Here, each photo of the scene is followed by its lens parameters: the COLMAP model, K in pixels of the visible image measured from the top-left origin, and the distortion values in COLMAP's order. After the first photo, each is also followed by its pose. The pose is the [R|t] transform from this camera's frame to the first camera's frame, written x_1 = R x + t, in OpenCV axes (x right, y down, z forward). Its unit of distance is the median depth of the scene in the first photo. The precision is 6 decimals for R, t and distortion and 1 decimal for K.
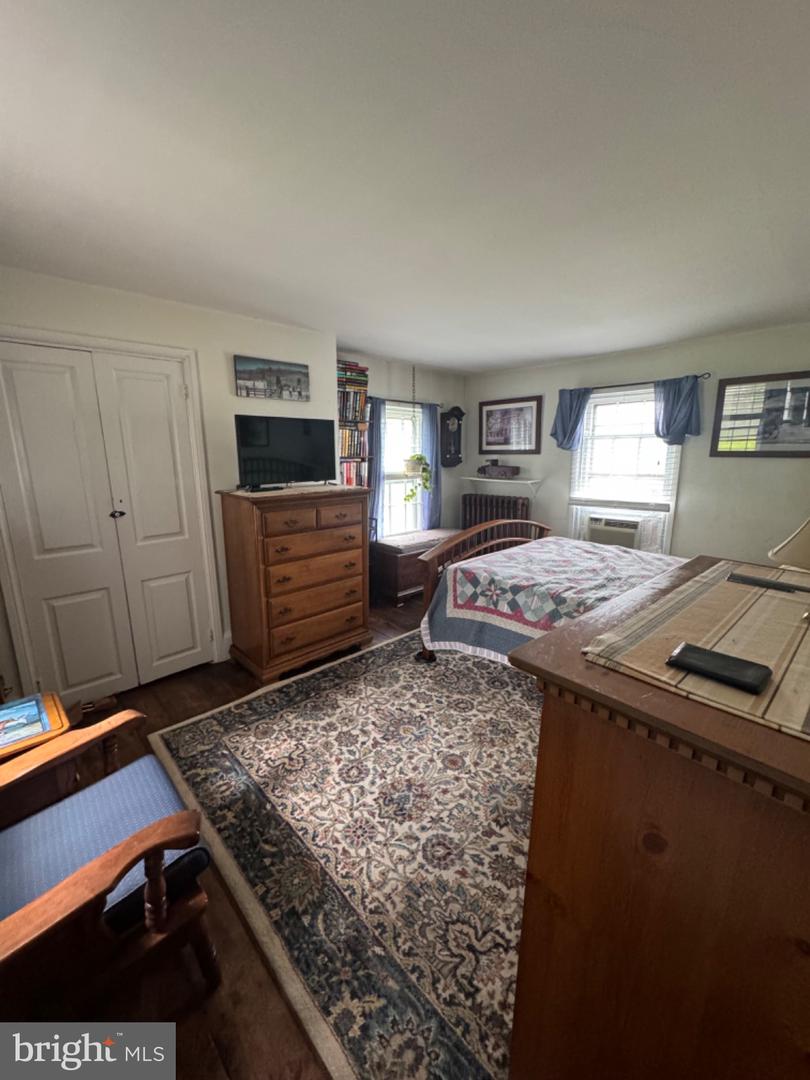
lens RADIAL K [[437.4, 0, 402.5], [0, 437.4, 538.2], [0, 0, 1]] dist [0.015276, 0.000849]
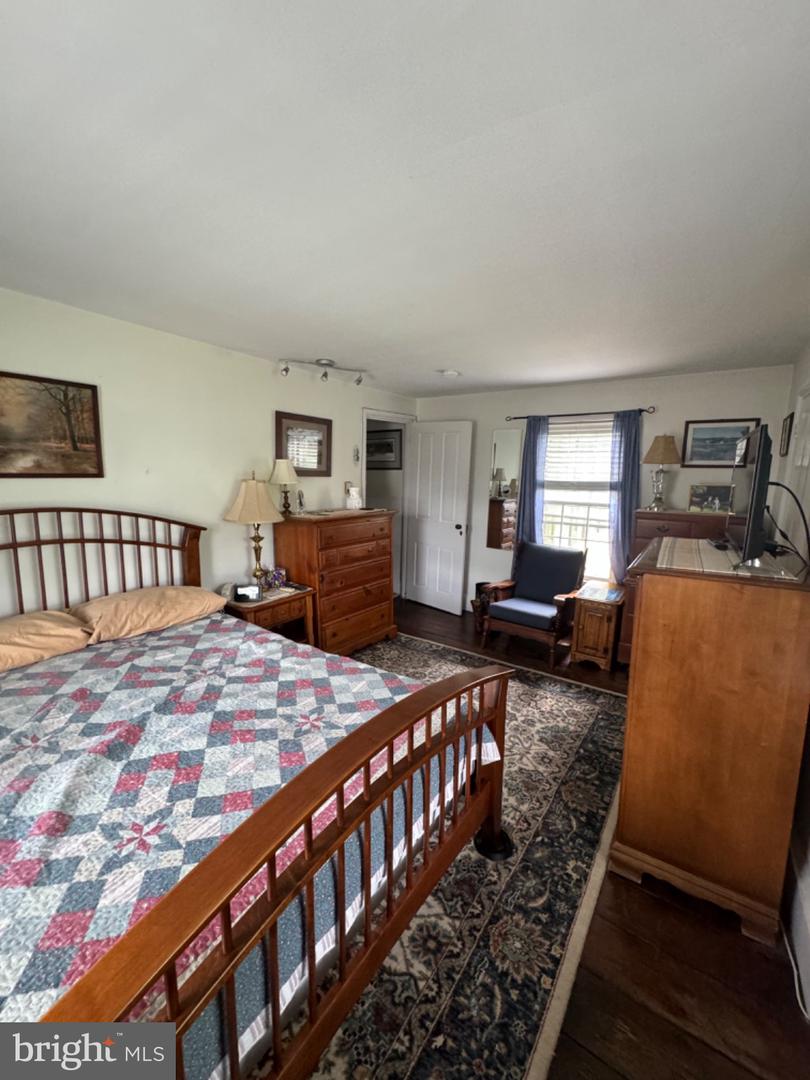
lens RADIAL K [[437.4, 0, 408.4], [0, 437.4, 535.1], [0, 0, 1]] dist [0.015276, 0.000849]
pose [[-0.978922, 0.020319, -0.203224, 0.356866], [-0.051817, 0.937771, 0.343366, -0.394585], [0.197554, 0.346659, -0.916952, 1.789731]]
